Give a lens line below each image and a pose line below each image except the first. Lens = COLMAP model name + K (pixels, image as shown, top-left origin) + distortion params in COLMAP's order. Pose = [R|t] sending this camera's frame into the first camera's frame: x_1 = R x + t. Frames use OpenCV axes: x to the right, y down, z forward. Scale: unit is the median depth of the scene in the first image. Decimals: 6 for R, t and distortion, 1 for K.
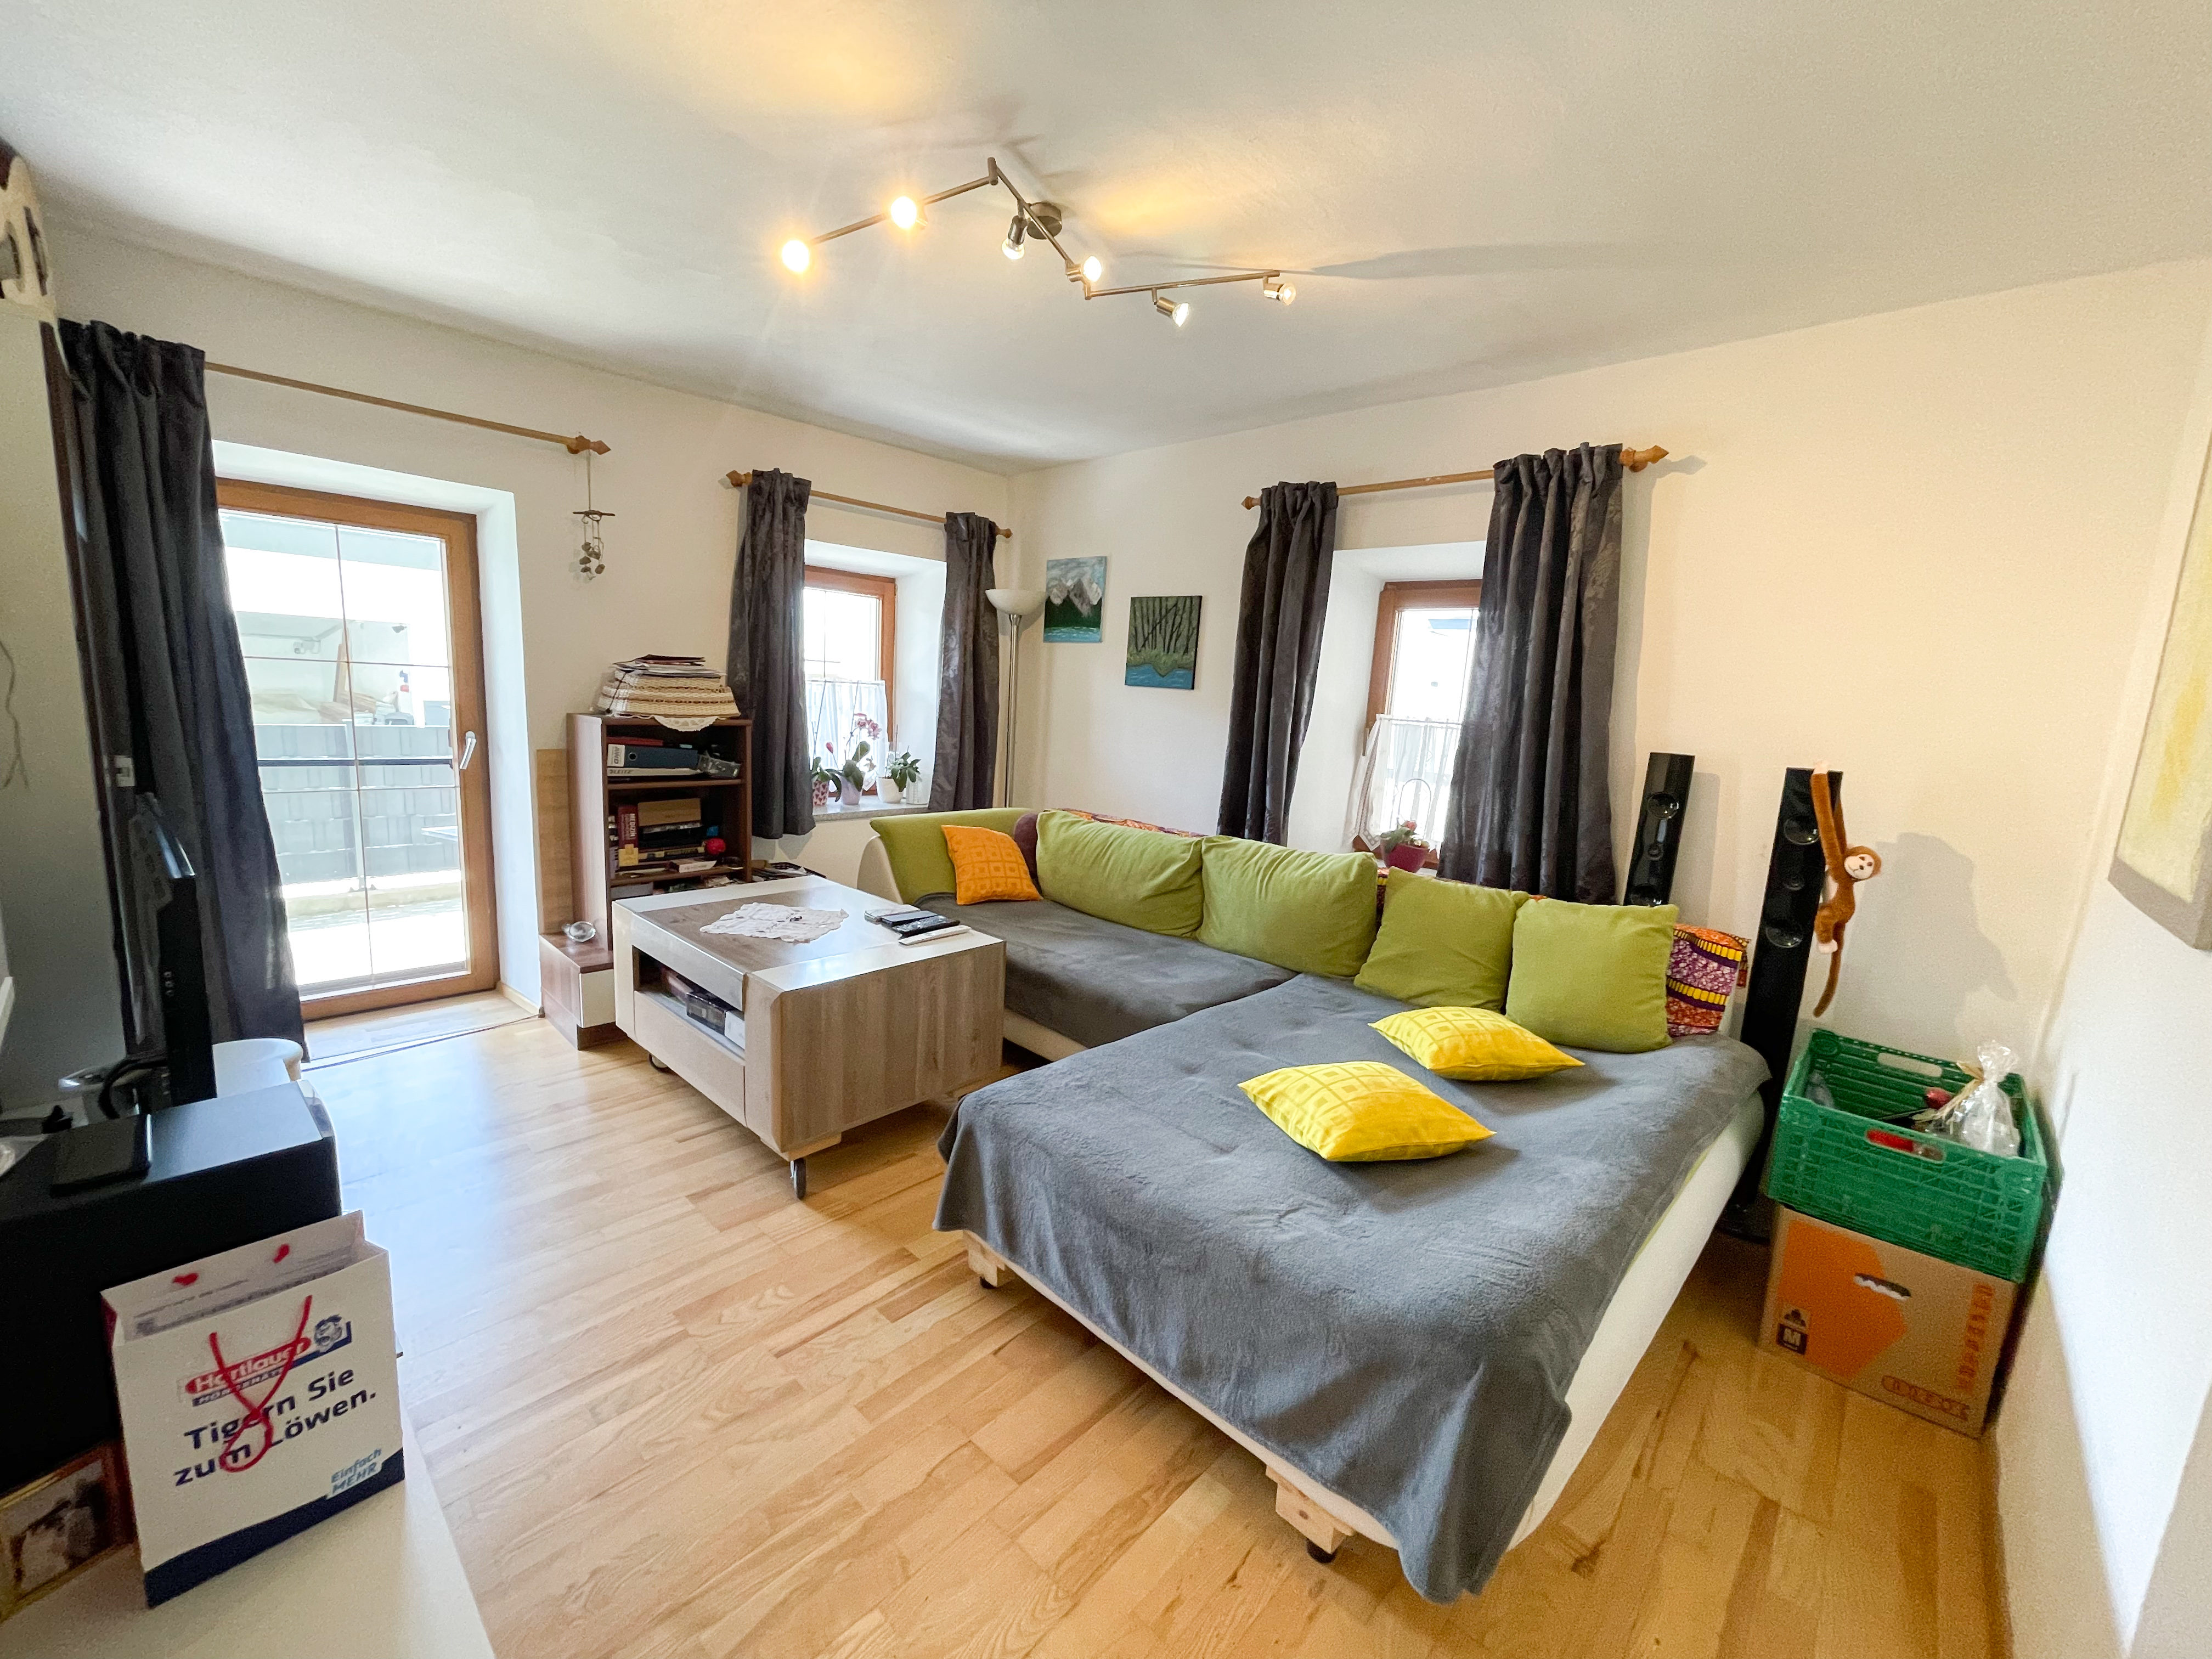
lens RADIAL K [[905.6, 0, 1109.0], [0, 905.6, 838.4], [0, 0, 1]] dist [-0.020654, 0.019271]
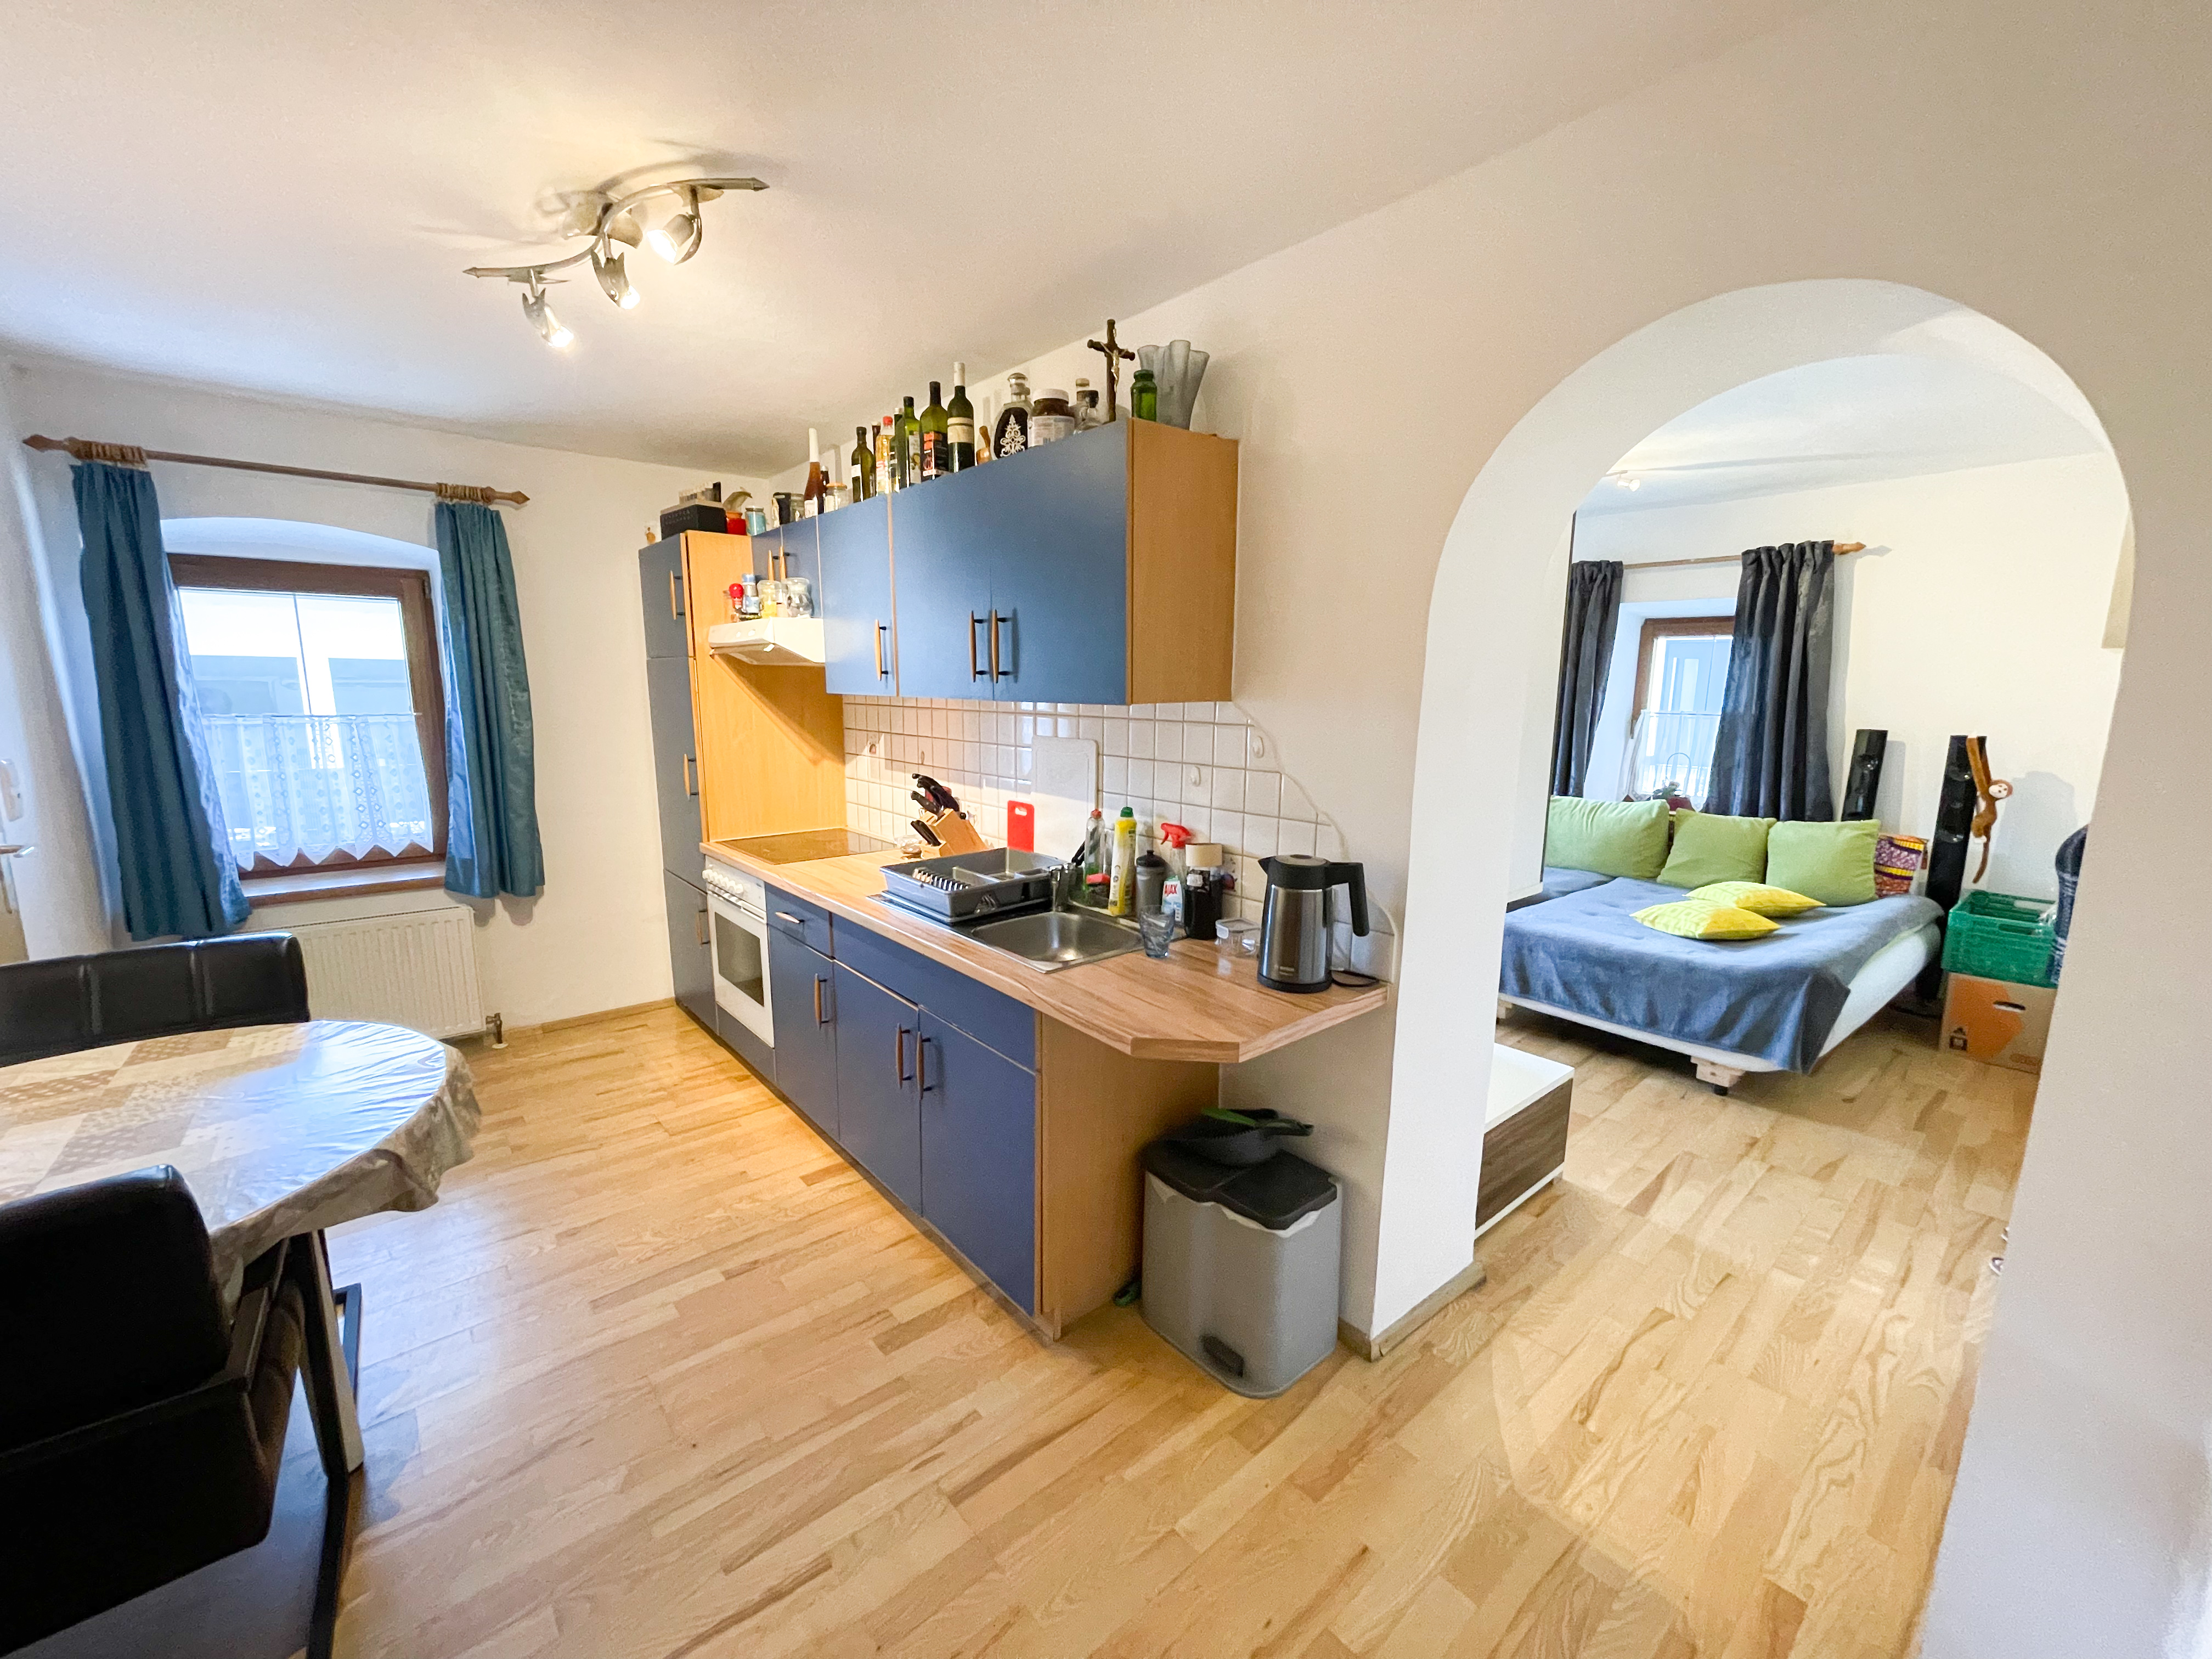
lens RADIAL K [[905.6, 0, 1109.0], [0, 905.6, 838.4], [0, 0, 1]] dist [-0.020654, 0.019271]
pose [[0.991685, -0.028838, -0.125416, -0.598144], [0.029425, 0.999563, 0.002827, 0.062481], [0.125279, -0.006494, 0.992100, -0.867401]]
